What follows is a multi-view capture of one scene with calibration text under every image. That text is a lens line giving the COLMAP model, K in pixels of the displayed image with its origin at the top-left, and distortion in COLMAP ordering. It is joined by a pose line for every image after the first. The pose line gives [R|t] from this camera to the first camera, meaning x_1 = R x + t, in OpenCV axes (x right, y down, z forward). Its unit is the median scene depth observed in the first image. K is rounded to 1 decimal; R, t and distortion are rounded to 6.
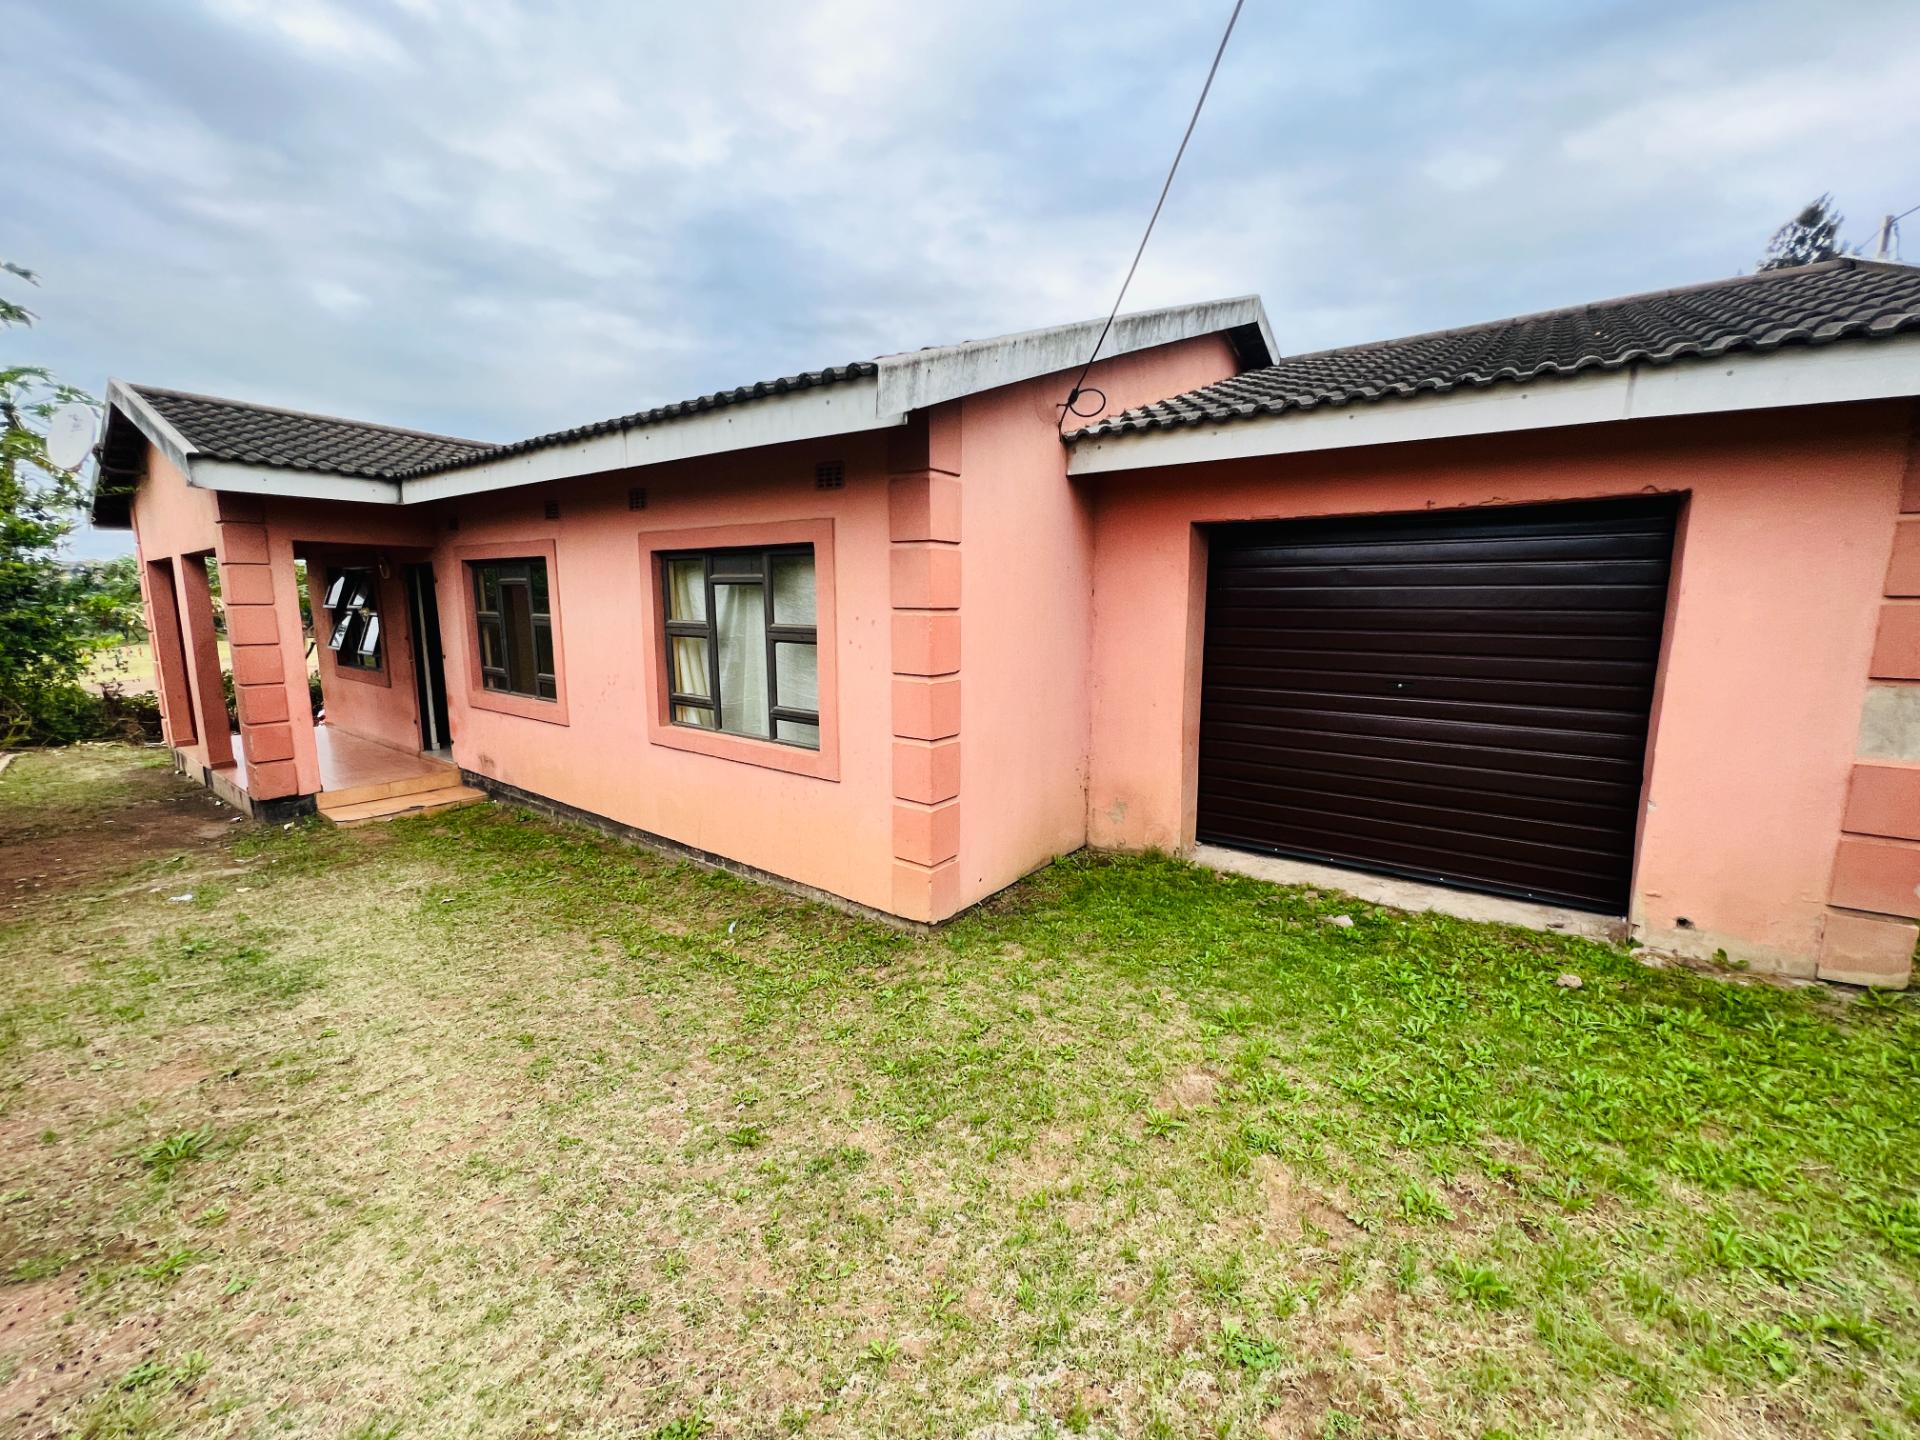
lens RADIAL K [[763.7, 0, 957.7], [0, 763.7, 718.6], [0, 0, 1]] dist [-0.002240, 0.000583]
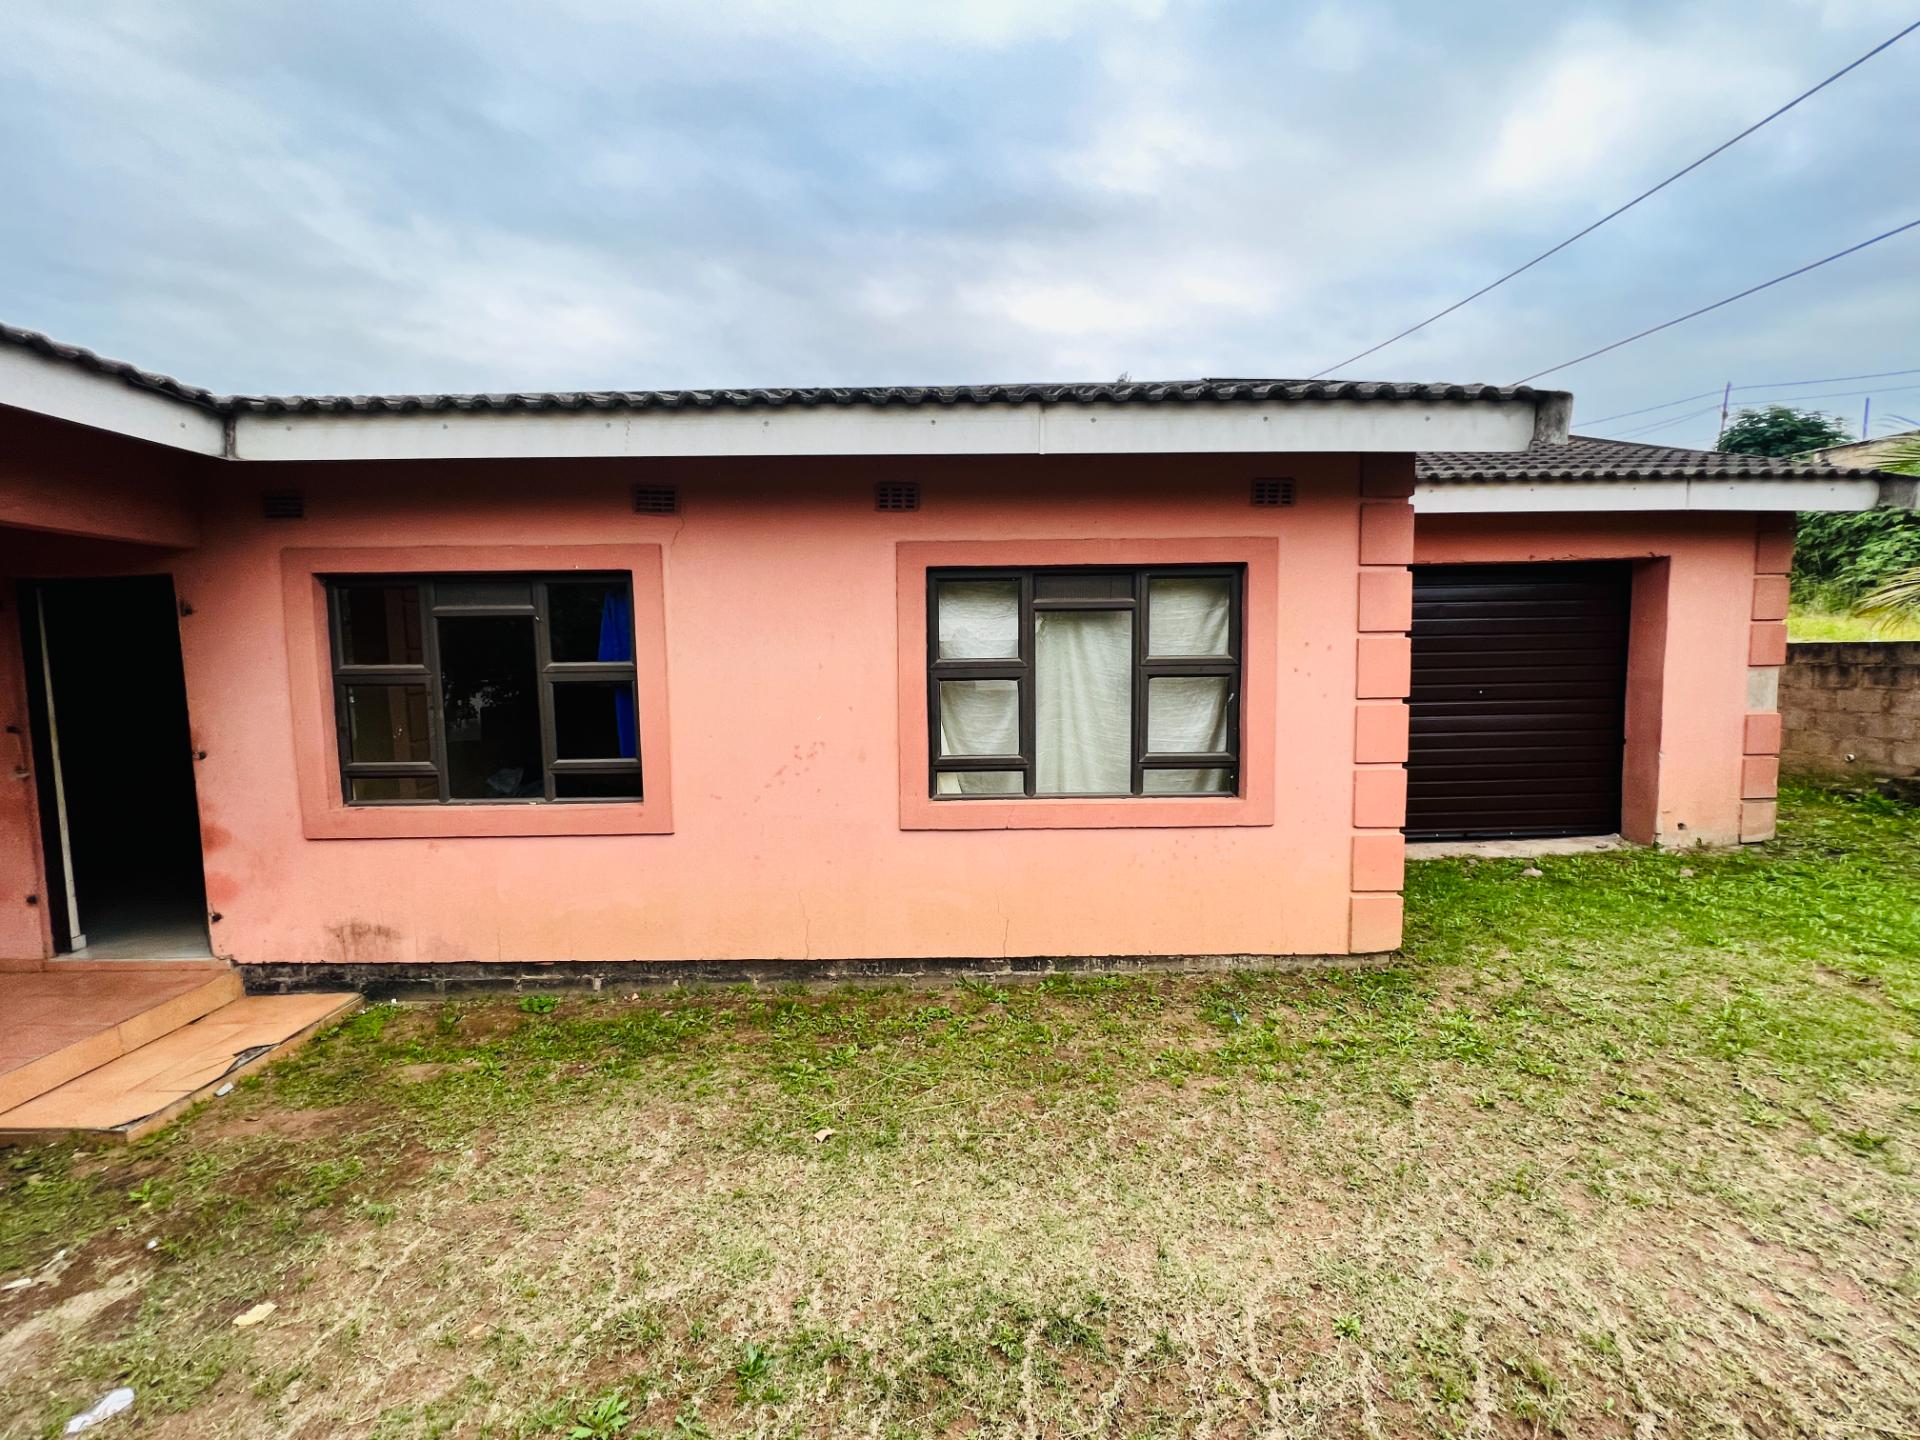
lens RADIAL K [[785.7, 0, 958.5], [0, 785.7, 717.9], [0, 0, 1]] dist [-0.002092, 0.000527]
pose [[0.801561, -0.066434, 0.594211, -0.976041], [0.111468, 0.992989, -0.039346, -0.047144], [-0.587431, 0.097774, 0.803346, 0.446721]]
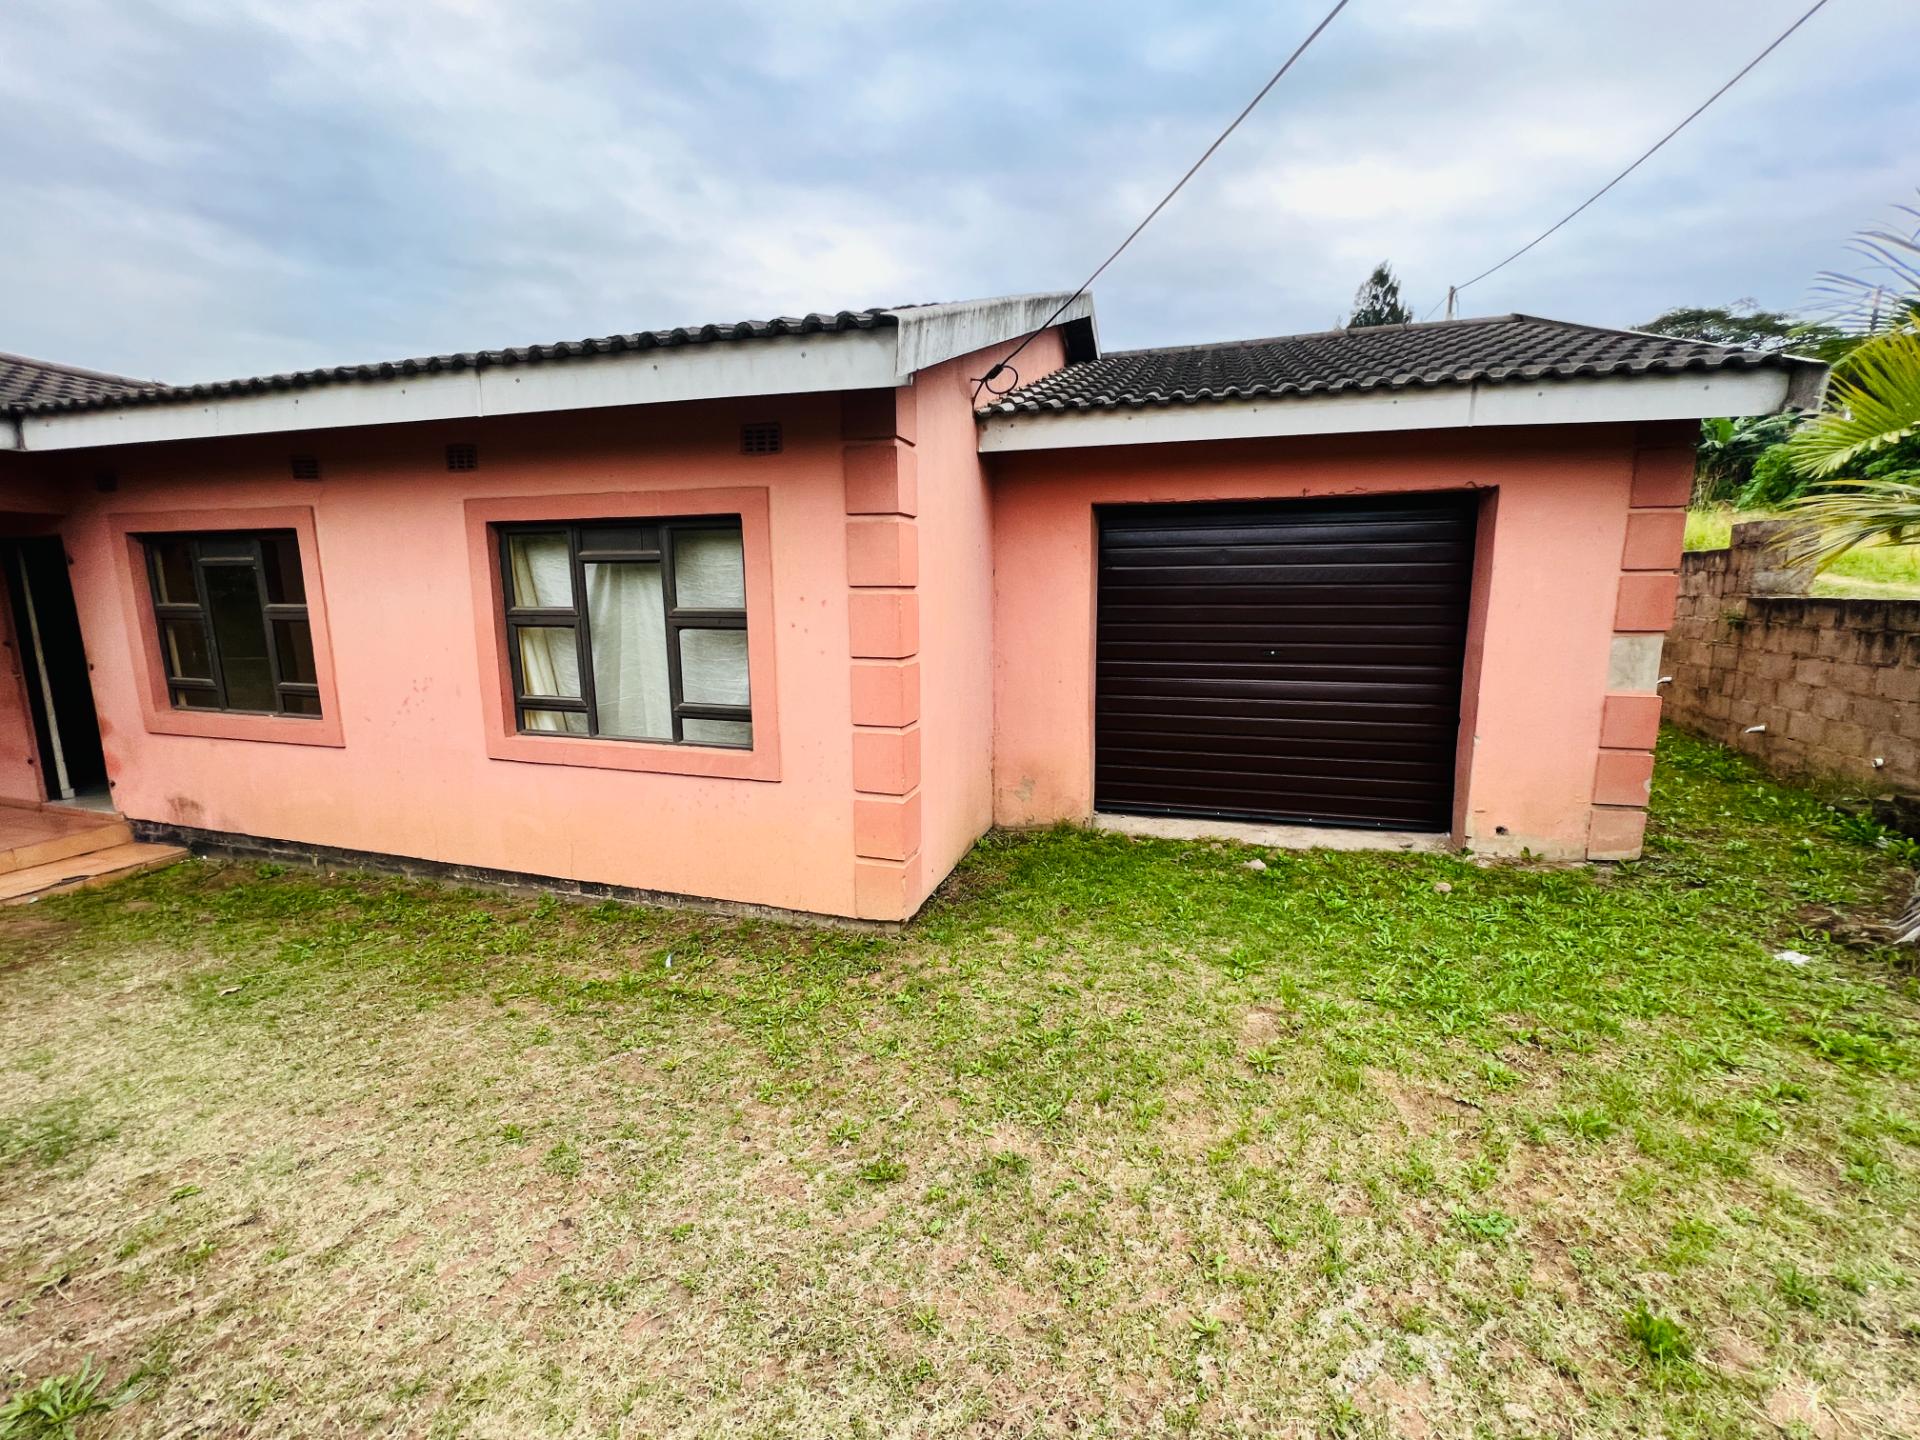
lens RADIAL K [[785.7, 0, 956.1], [0, 785.7, 718.3], [0, 0, 1]] dist [-0.002092, 0.000527]
pose [[0.942627, -0.062760, 0.327896, -0.253321], [0.059808, 0.998027, 0.019091, 0.003100], [-0.328447, 0.001615, 0.944521, 0.055541]]
